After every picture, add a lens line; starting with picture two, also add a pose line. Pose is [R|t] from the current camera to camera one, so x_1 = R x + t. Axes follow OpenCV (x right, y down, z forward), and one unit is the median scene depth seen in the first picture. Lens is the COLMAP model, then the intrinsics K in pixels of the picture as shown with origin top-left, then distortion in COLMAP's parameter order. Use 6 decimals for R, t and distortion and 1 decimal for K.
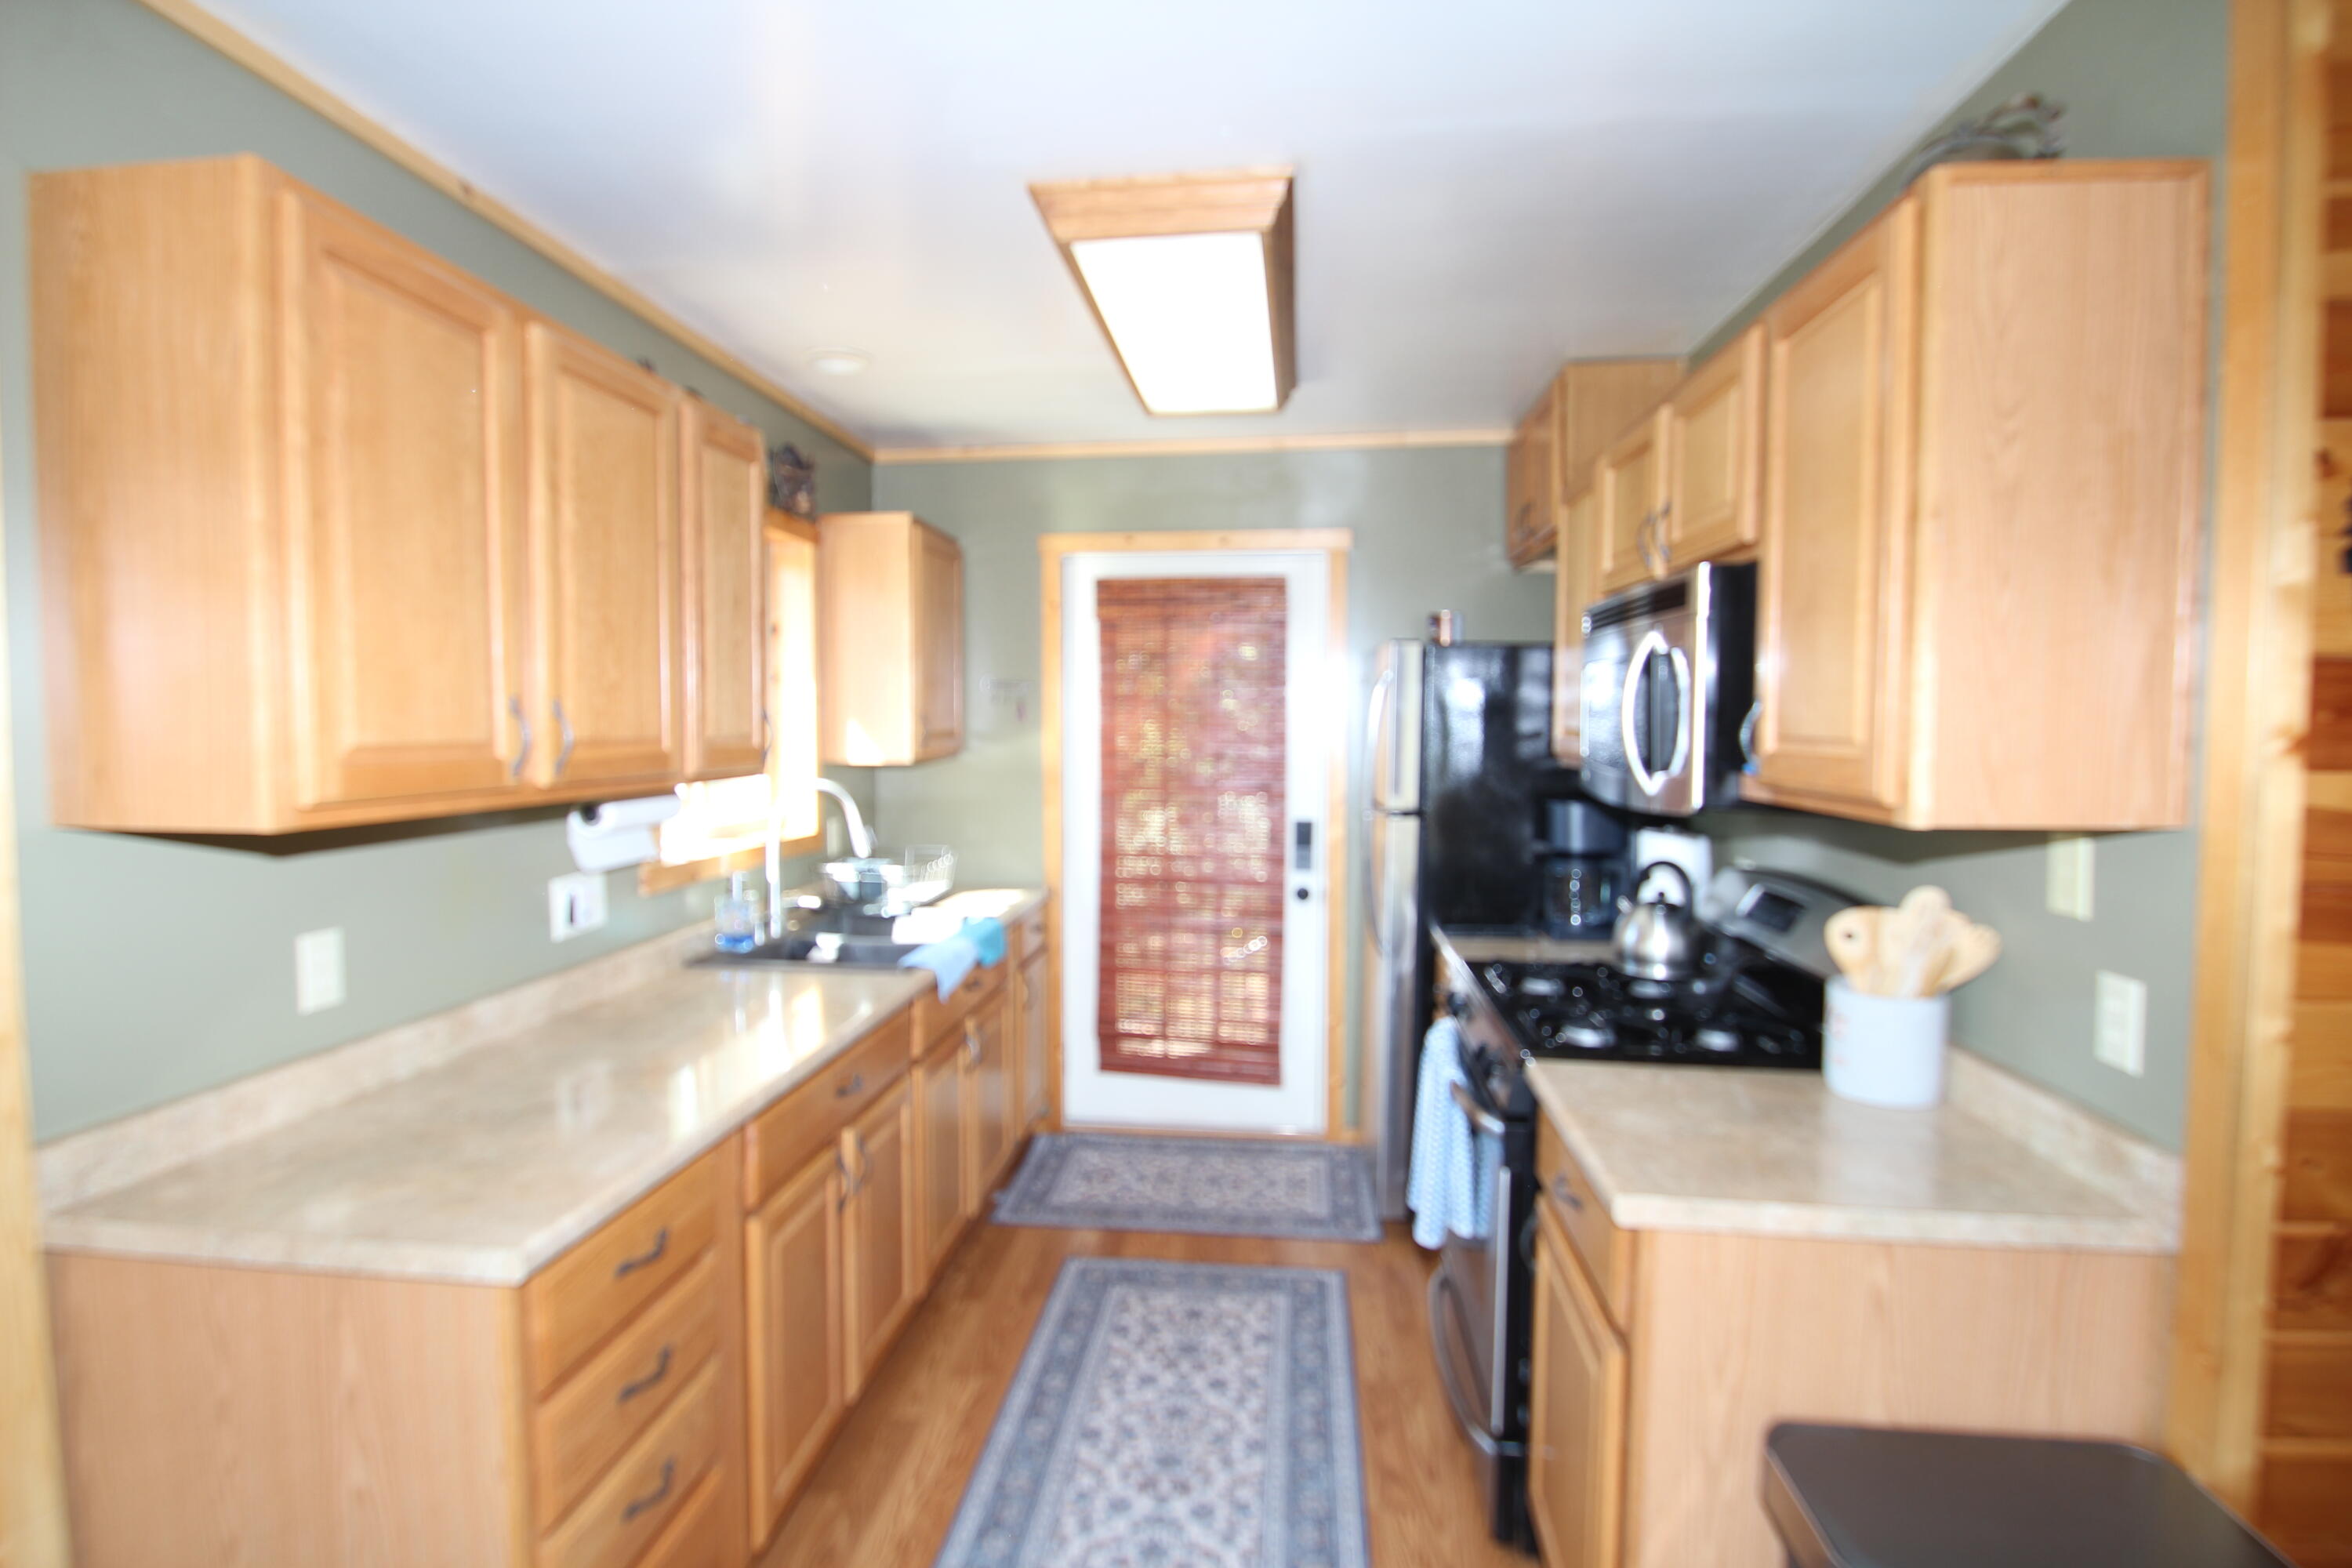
lens RADIAL K [[1192.4, 0, 1167.4], [0, 1192.4, 781.0], [0, 0, 1]] dist [-0.005210, -0.002540]
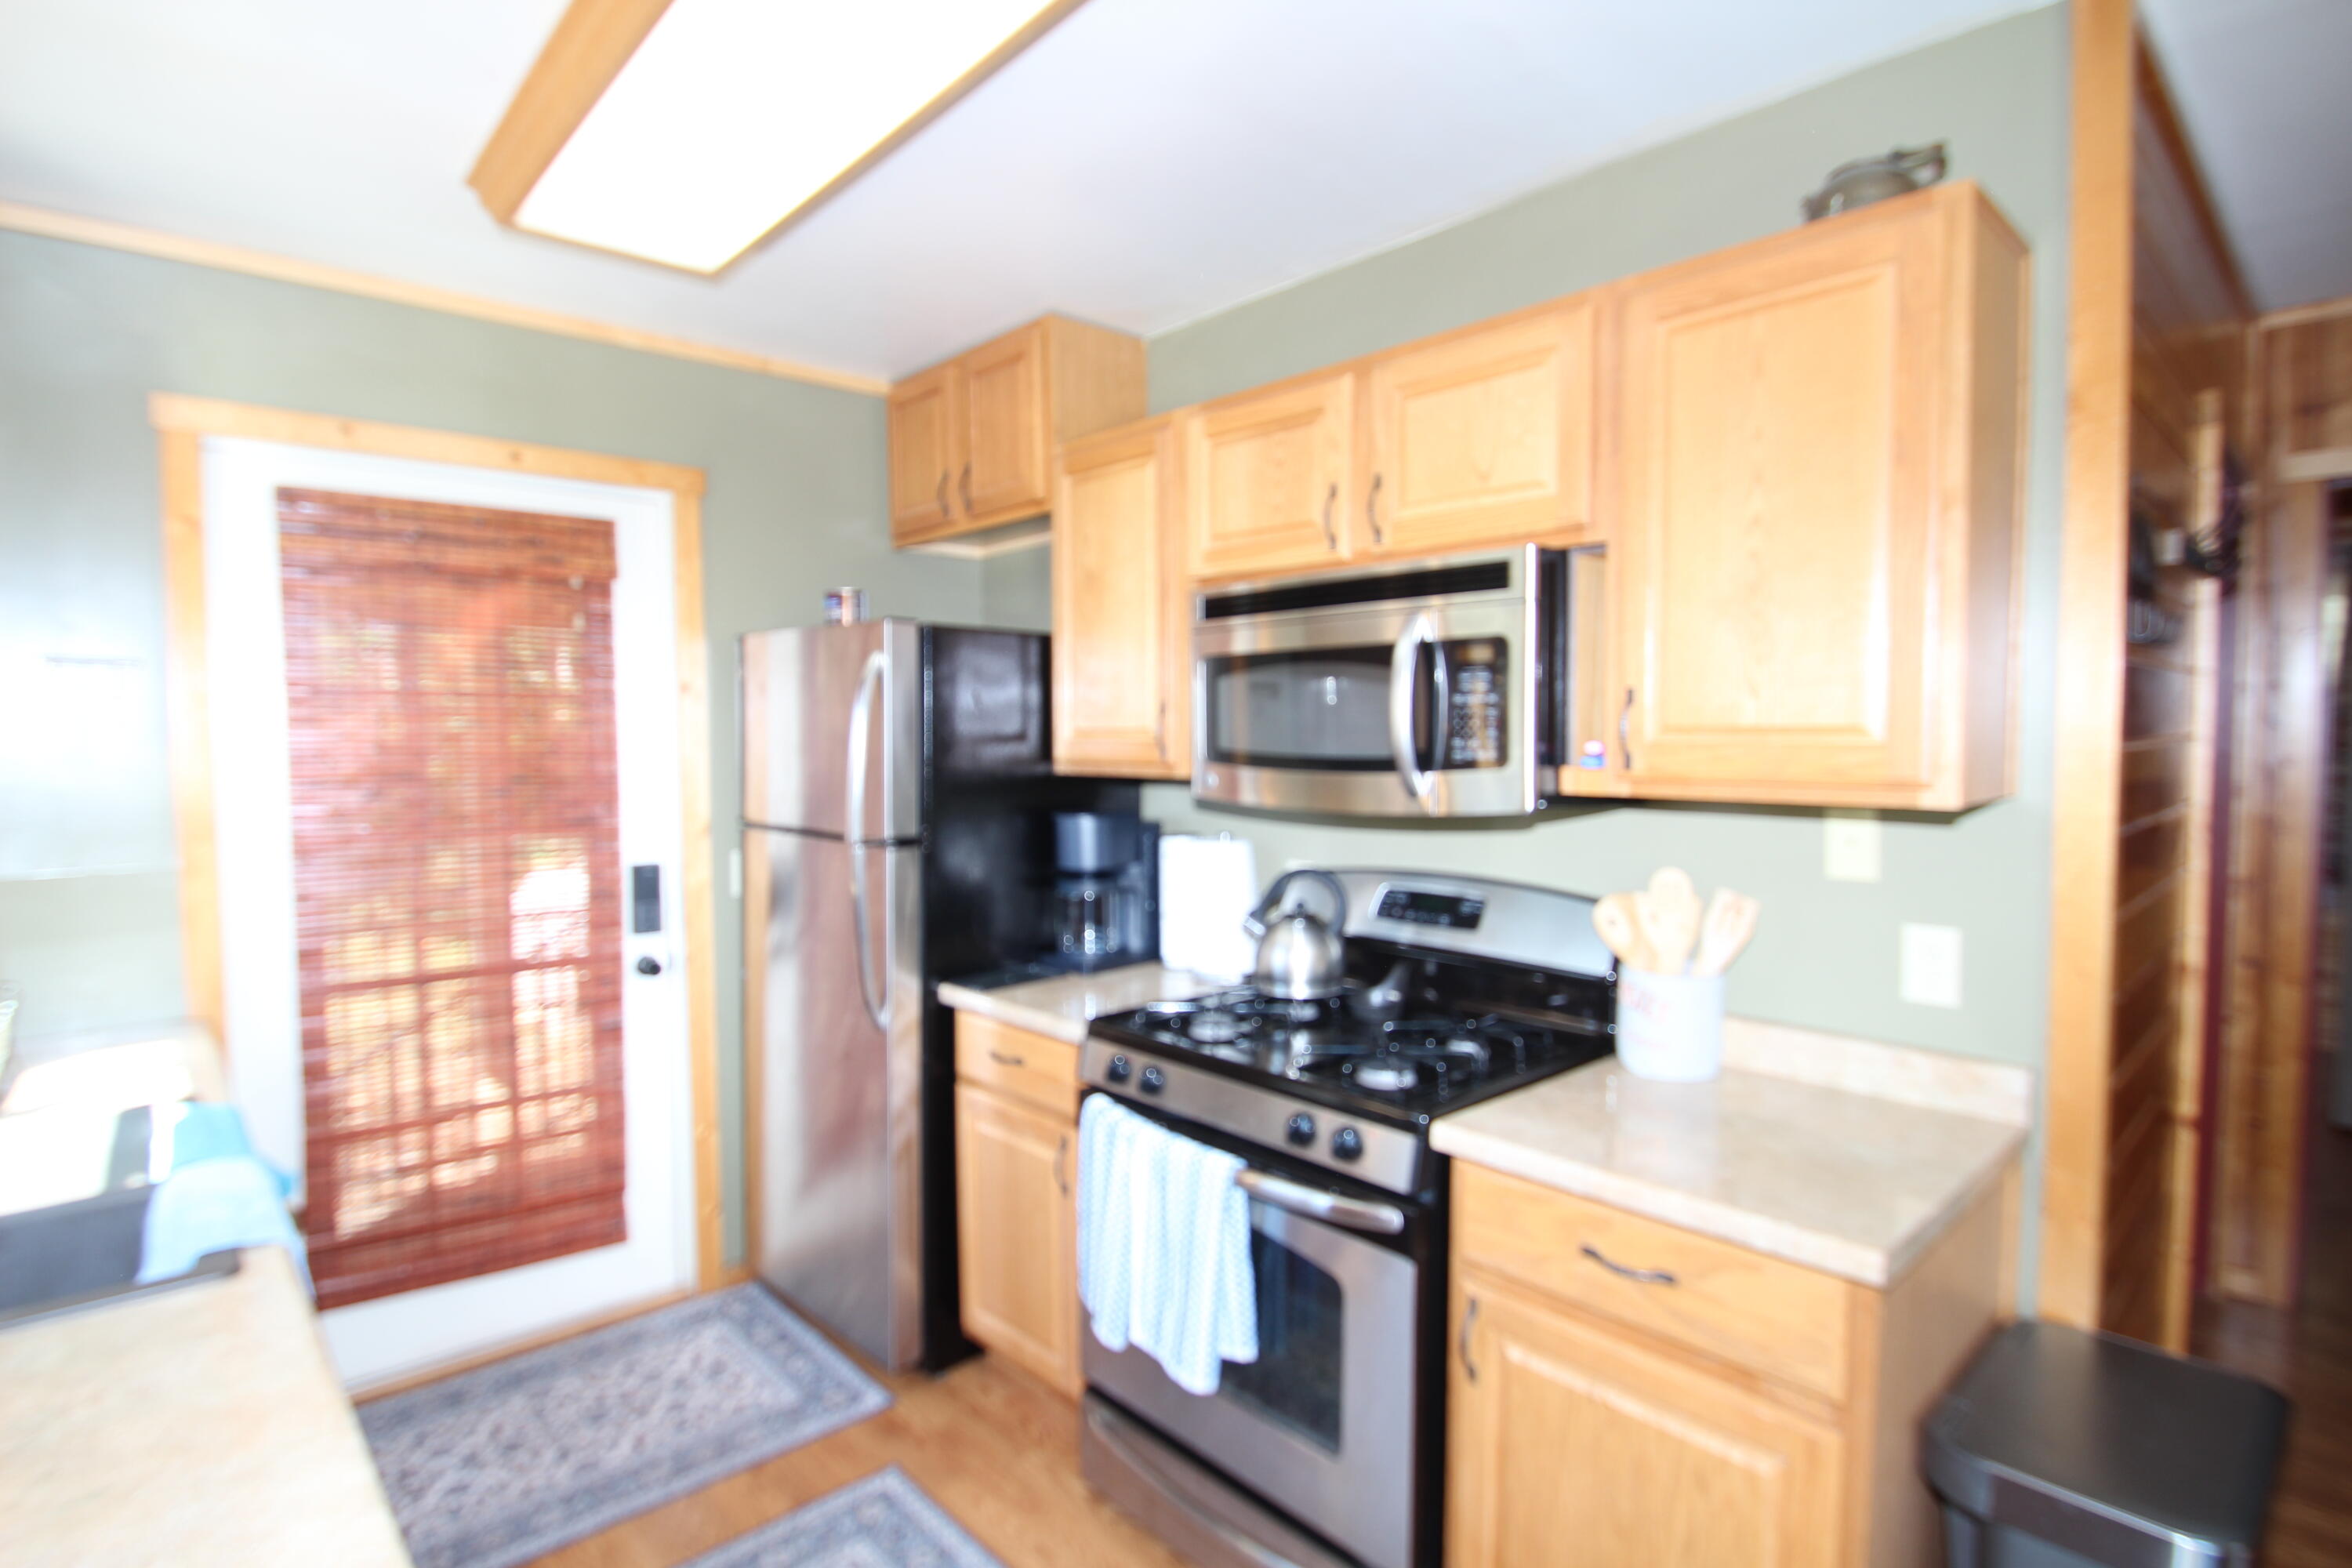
lens RADIAL K [[1192.4, 0, 1170.2], [0, 1192.4, 789.6], [0, 0, 1]] dist [-0.005210, -0.002540]
pose [[0.666088, -0.046471, 0.744424, -0.241676], [0.048313, 0.998649, 0.019113, -0.012477], [-0.744307, 0.023234, 0.667433, 0.331250]]
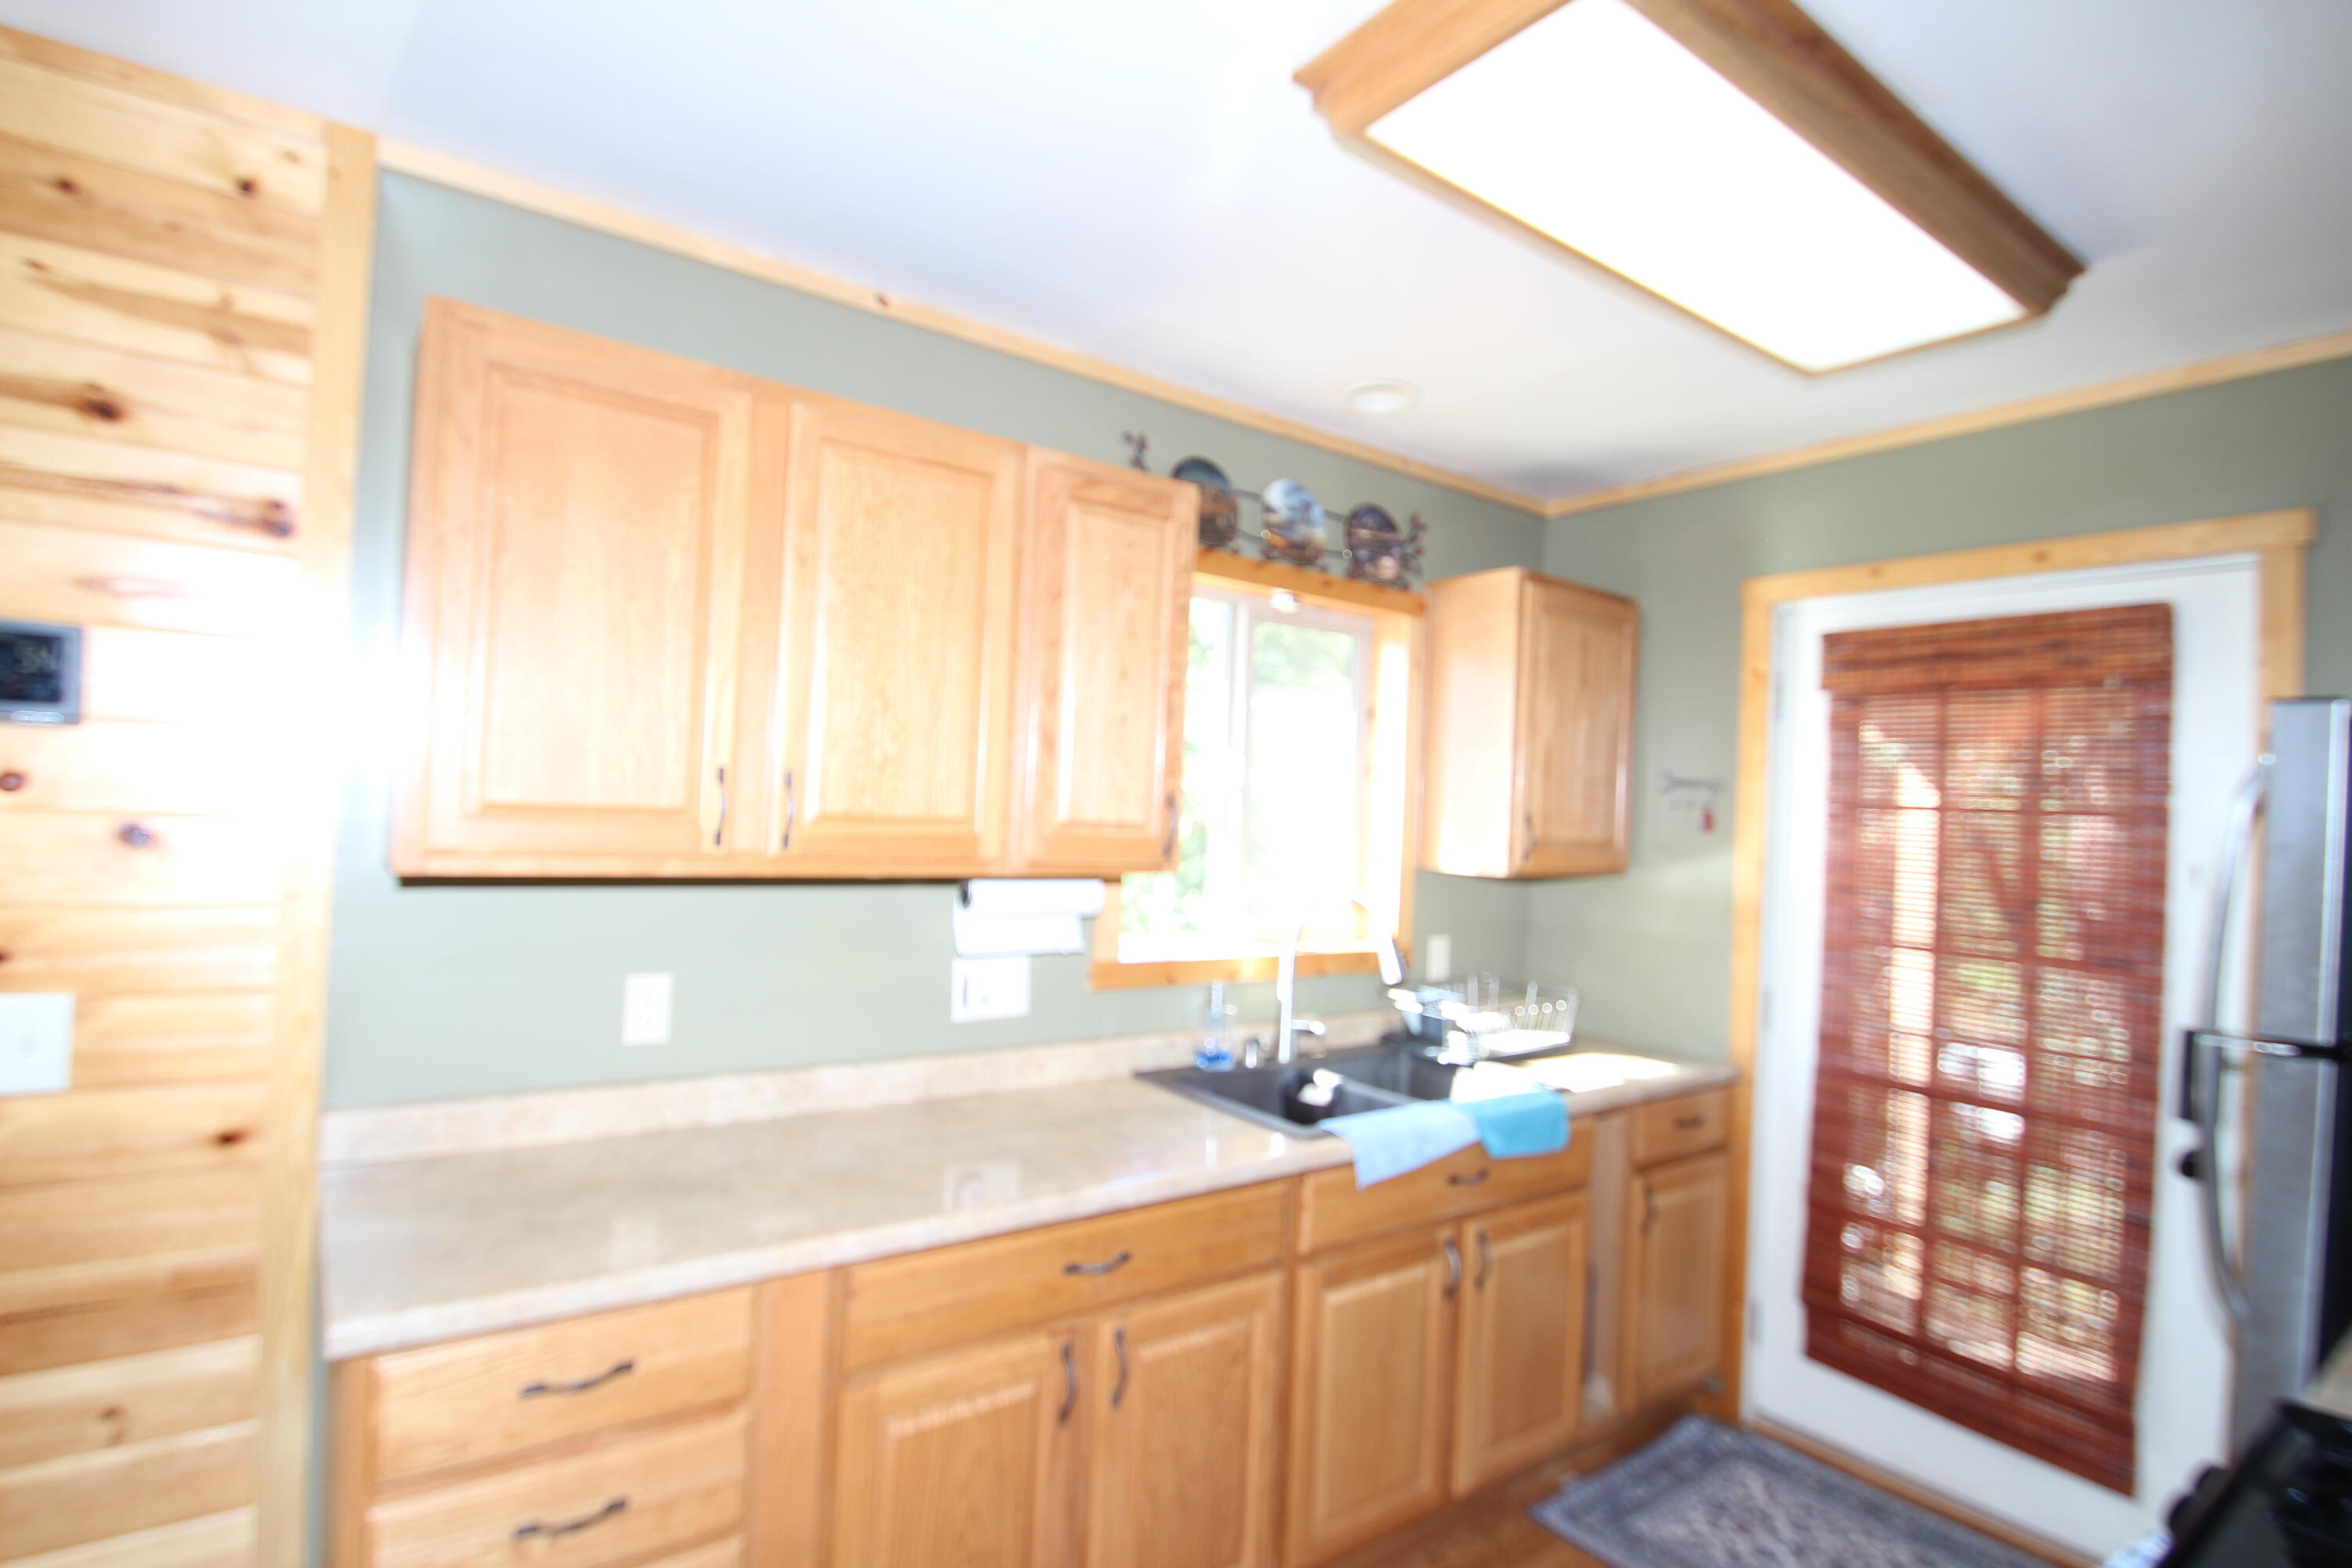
lens RADIAL K [[1192.4, 0, 1182.1], [0, 1192.4, 780.9], [0, 0, 1]] dist [-0.005210, -0.002540]
pose [[0.676427, 0.014142, -0.736374, 0.232640], [-0.081374, 0.995129, -0.055638, -0.017104], [0.732001, 0.097557, 0.674283, 0.307293]]
